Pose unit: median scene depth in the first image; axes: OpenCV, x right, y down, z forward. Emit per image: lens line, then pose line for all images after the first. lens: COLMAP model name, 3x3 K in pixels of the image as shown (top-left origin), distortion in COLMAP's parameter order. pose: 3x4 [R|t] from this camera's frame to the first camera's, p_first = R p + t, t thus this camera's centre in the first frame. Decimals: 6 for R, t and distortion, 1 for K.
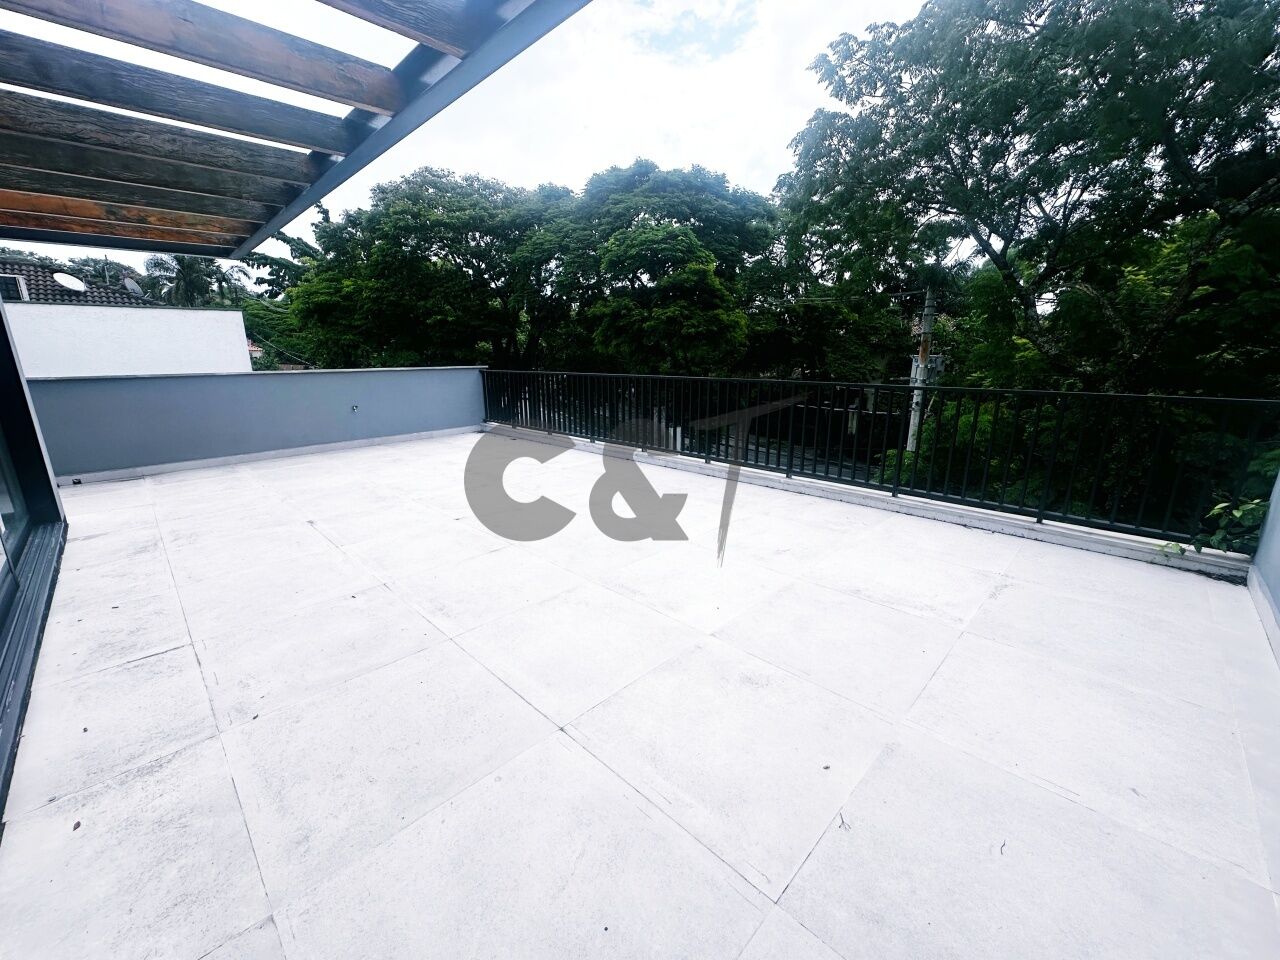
lens RADIAL K [[510.7, 0, 641.2], [0, 510.7, 479.0], [0, 0, 1]] dist [-0.003088, 0.000695]
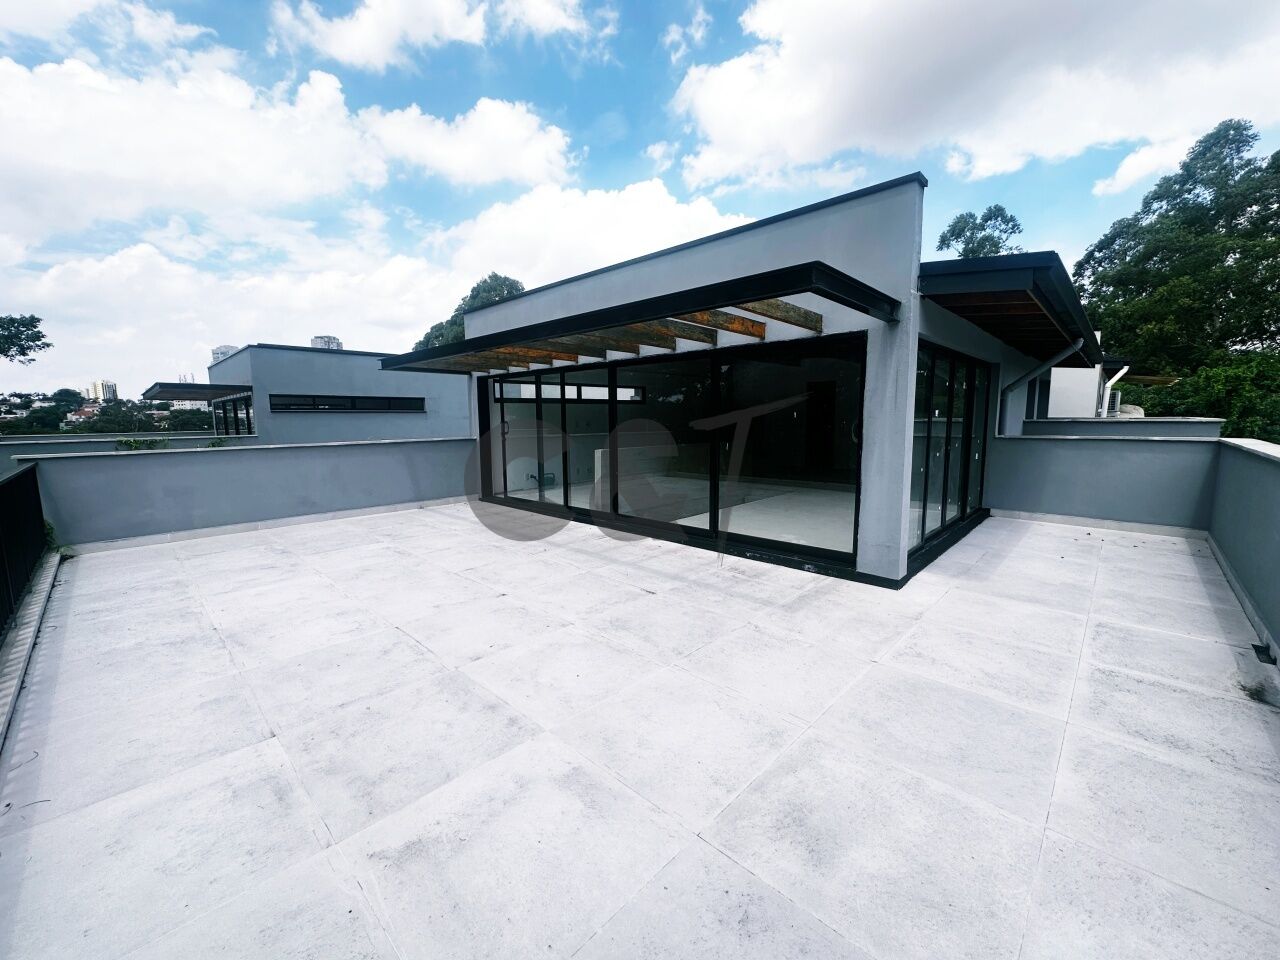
lens RADIAL K [[510.7, 0, 642.2], [0, 510.7, 480.1], [0, 0, 1]] dist [-0.003088, 0.000695]
pose [[-0.999729, 0.019410, -0.012819, -0.912807], [0.013565, 0.934165, 0.356583, -0.703467], [0.018896, 0.356312, -0.934176, 2.724967]]
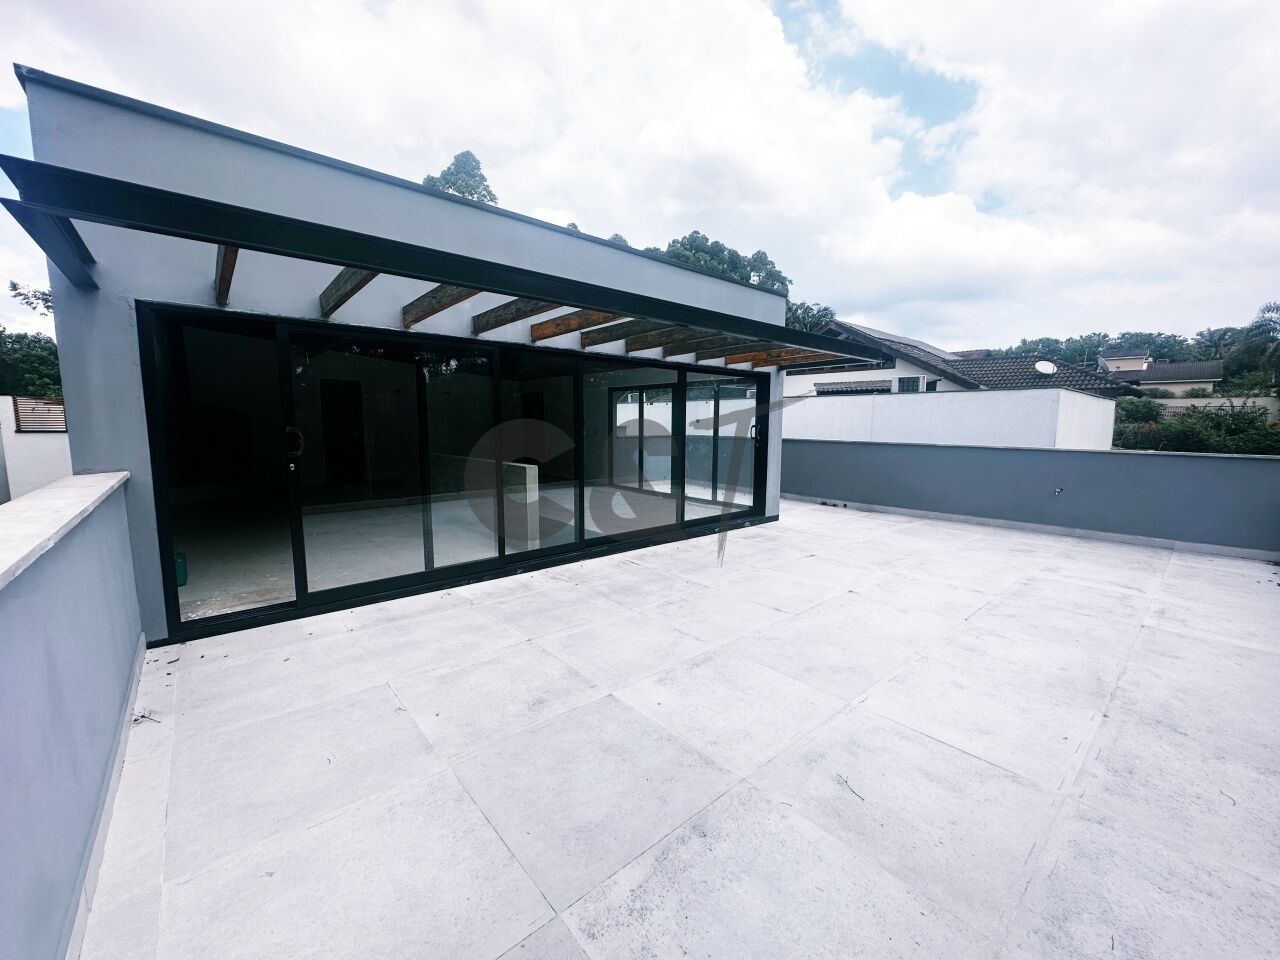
lens RADIAL K [[510.7, 0, 639.3], [0, 510.7, 477.1], [0, 0, 1]] dist [-0.003088, 0.000695]
pose [[-0.079198, 0.115636, -0.990129, 0.993403], [-0.244225, 0.960729, 0.131737, -0.259368], [0.966479, 0.252248, -0.047847, 0.847289]]
